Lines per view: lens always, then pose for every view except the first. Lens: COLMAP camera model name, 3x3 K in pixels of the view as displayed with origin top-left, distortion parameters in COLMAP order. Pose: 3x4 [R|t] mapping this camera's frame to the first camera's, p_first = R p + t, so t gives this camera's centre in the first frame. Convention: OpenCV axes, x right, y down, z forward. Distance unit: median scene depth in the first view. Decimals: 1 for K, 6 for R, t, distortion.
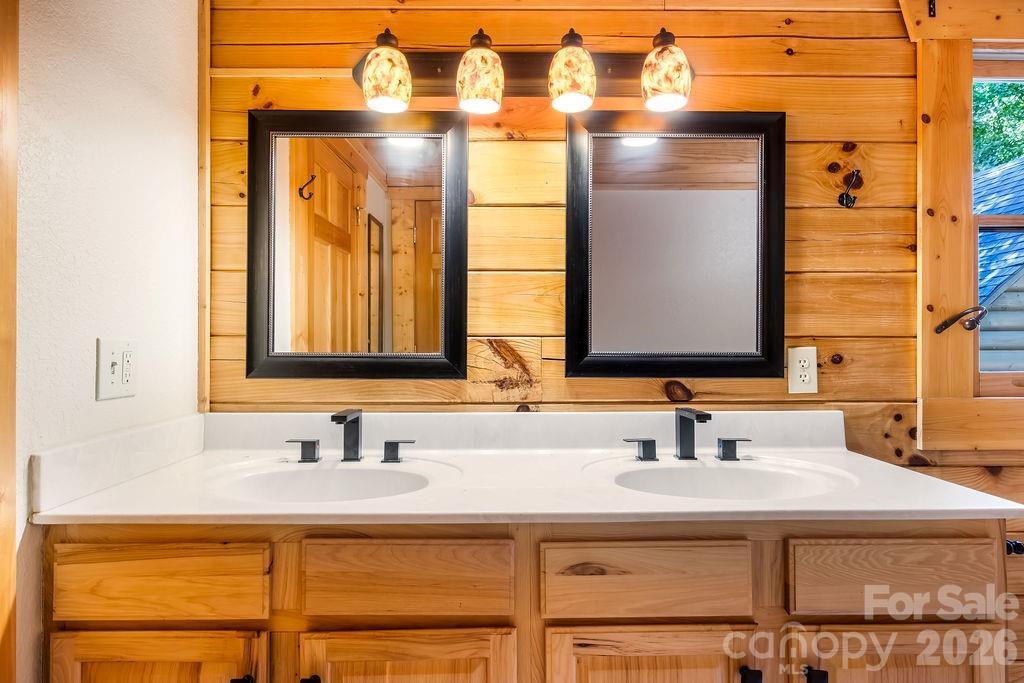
lens RADIAL K [[572.1, 0, 512.3], [0, 572.1, 339.6], [0, 0, 1]] dist [-0.006302, 0.002766]
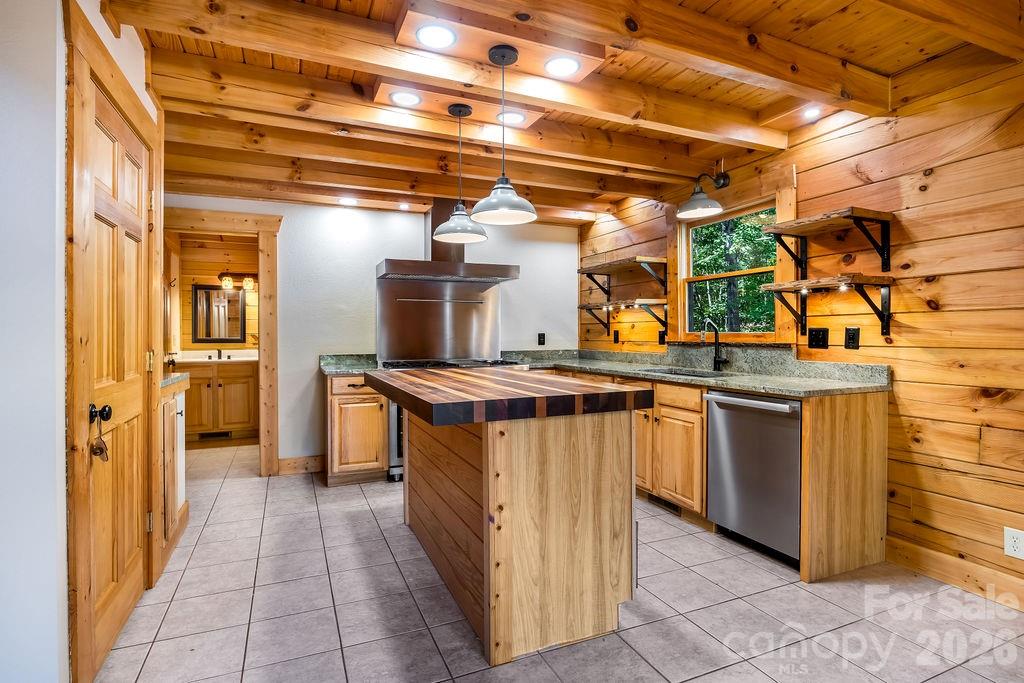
lens RADIAL K [[511.3, 0, 514.8], [0, 511.3, 340.0], [0, 0, 1]] dist [-0.005894, -0.001242]
pose [[0.916185, -0.005396, 0.400720, 0.275411], [0.003538, 0.999979, 0.005375, 0.029482], [-0.400741, -0.003507, 0.916185, -3.877612]]
